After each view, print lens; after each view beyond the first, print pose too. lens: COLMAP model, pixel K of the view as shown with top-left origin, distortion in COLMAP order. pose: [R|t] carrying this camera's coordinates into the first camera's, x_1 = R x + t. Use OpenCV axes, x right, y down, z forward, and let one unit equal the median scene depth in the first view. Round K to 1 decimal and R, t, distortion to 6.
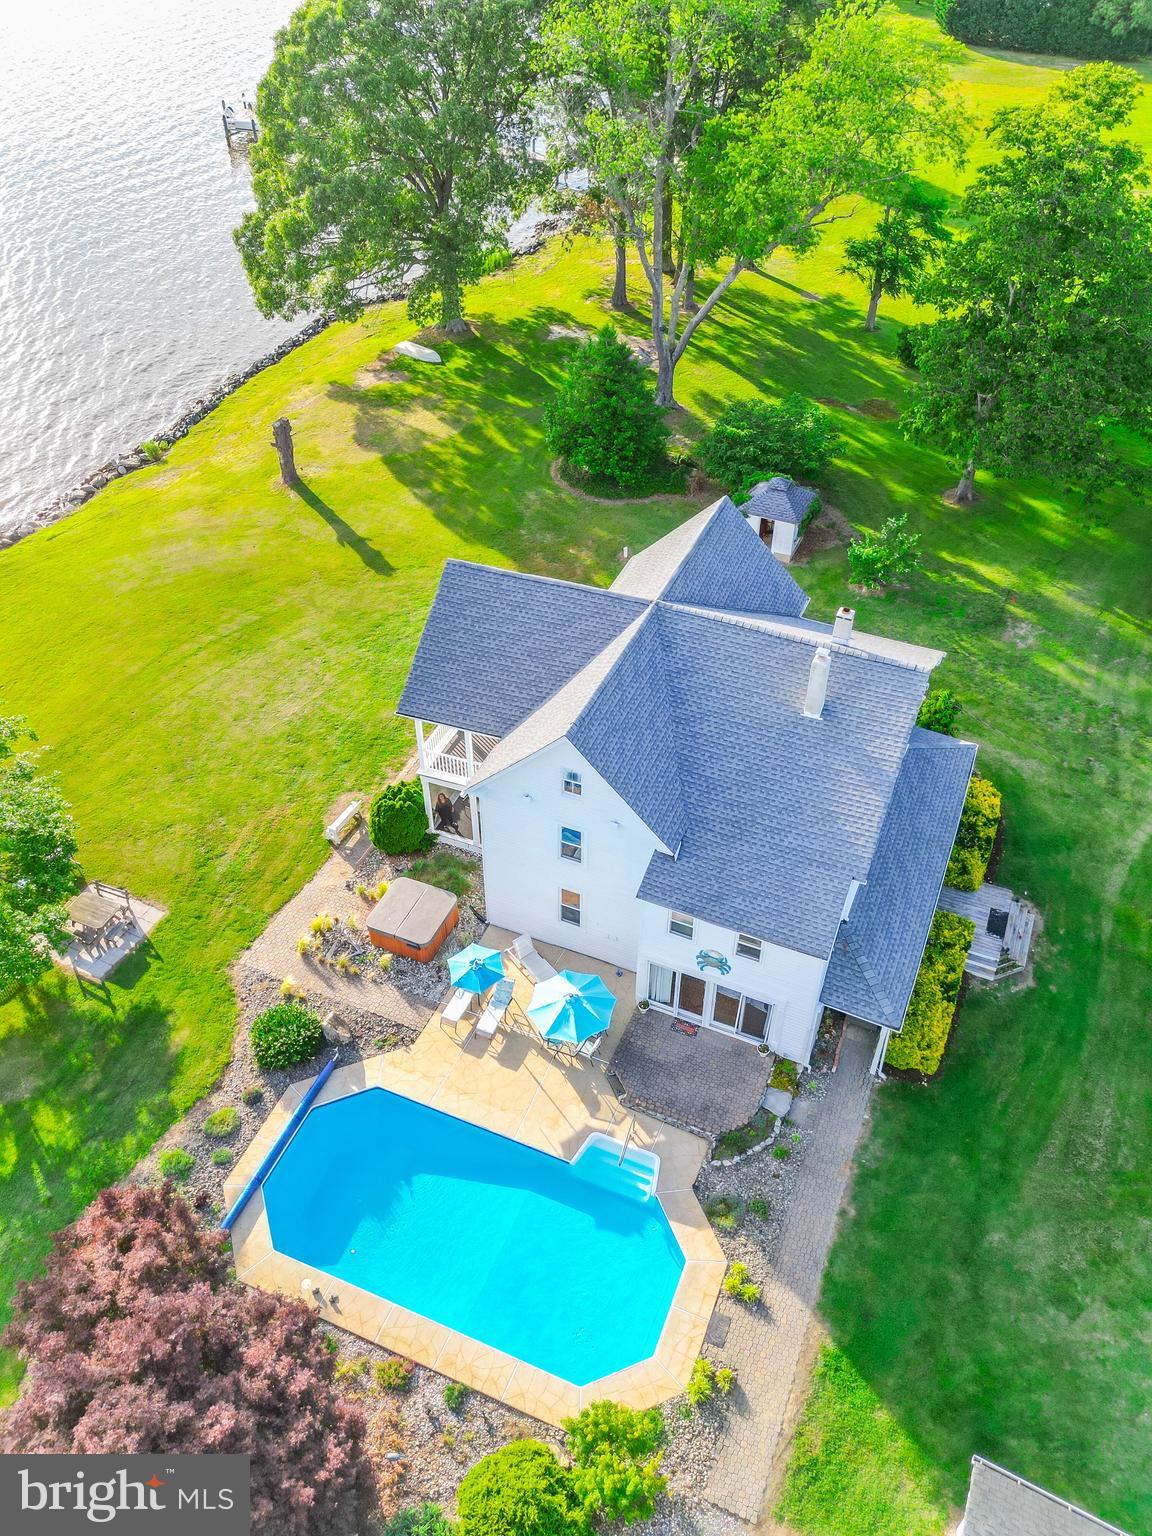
lens RADIAL K [[1179.9, 0, 579.4], [0, 1179.9, 765.9], [0, 0, 1]] dist [0.054919, -0.047101]
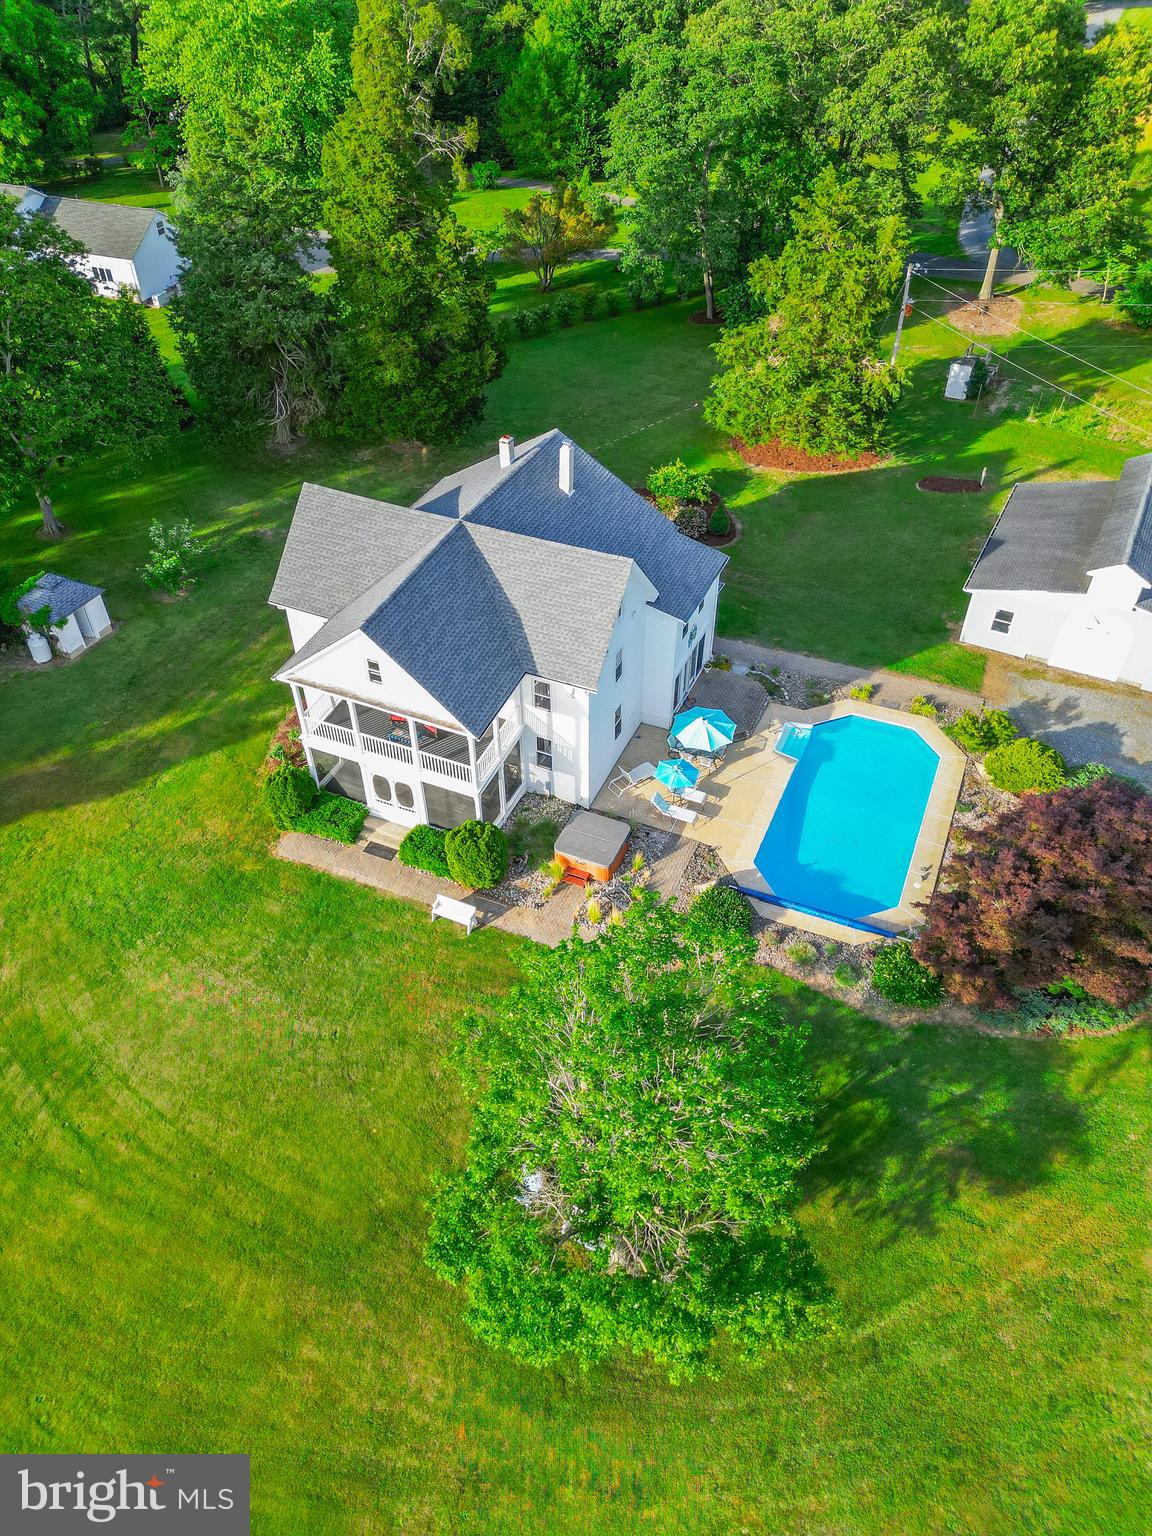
lens RADIAL K [[1082.4, 0, 577.0], [0, 1082.4, 770.6], [0, 0, 1]] dist [0.062384, -0.057806]
pose [[0.013085, -0.675296, 0.737431, -0.971220], [0.679762, 0.546870, 0.488730, -0.485070], [-0.733316, 0.494883, 0.466196, 0.553769]]
